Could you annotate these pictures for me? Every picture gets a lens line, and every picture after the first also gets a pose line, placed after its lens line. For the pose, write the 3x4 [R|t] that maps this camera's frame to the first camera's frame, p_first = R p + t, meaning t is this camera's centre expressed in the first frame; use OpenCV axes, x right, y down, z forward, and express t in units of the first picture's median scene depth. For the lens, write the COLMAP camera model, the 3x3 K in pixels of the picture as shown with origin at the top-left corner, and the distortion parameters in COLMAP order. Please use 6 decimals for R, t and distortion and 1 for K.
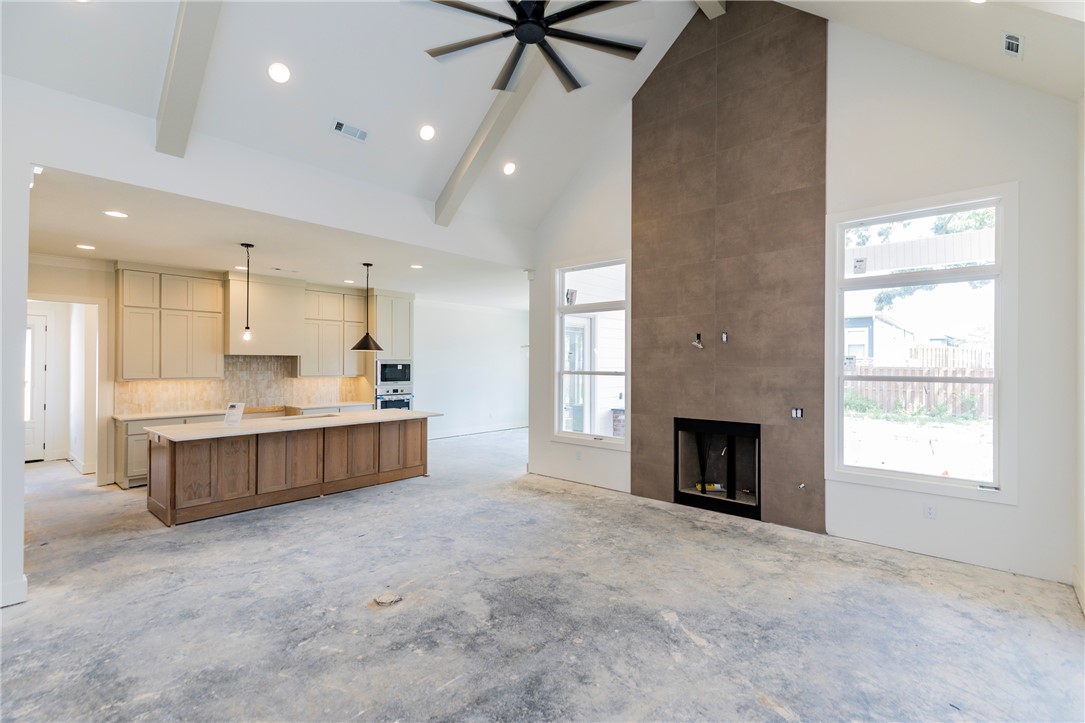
lens RADIAL K [[498.0, 0, 557.4], [0, 498.0, 361.9], [0, 0, 1]] dist [0.010191, 0.000065]
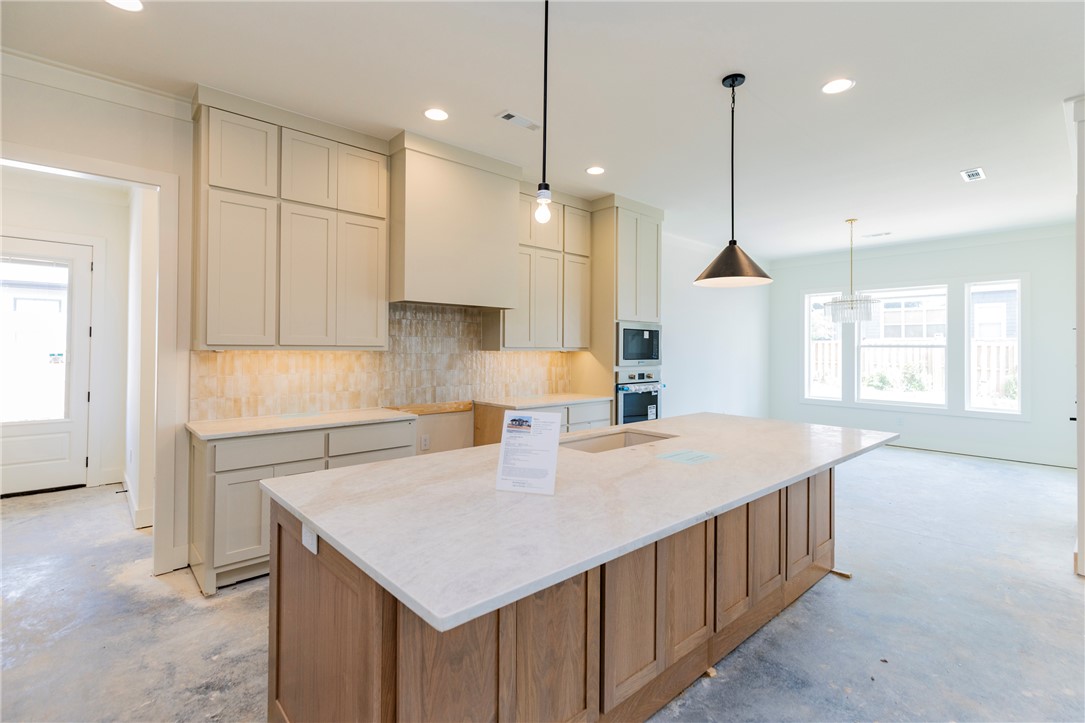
lens RADIAL K [[504.0, 0, 559.2], [0, 504.0, 343.5], [0, 0, 1]] dist [0.008307, -0.000013]
pose [[0.994179, 0.003682, -0.107675, -0.553245], [-0.004388, 0.999970, -0.006317, 0.038071], [0.107649, 0.006753, 0.994166, 0.641870]]
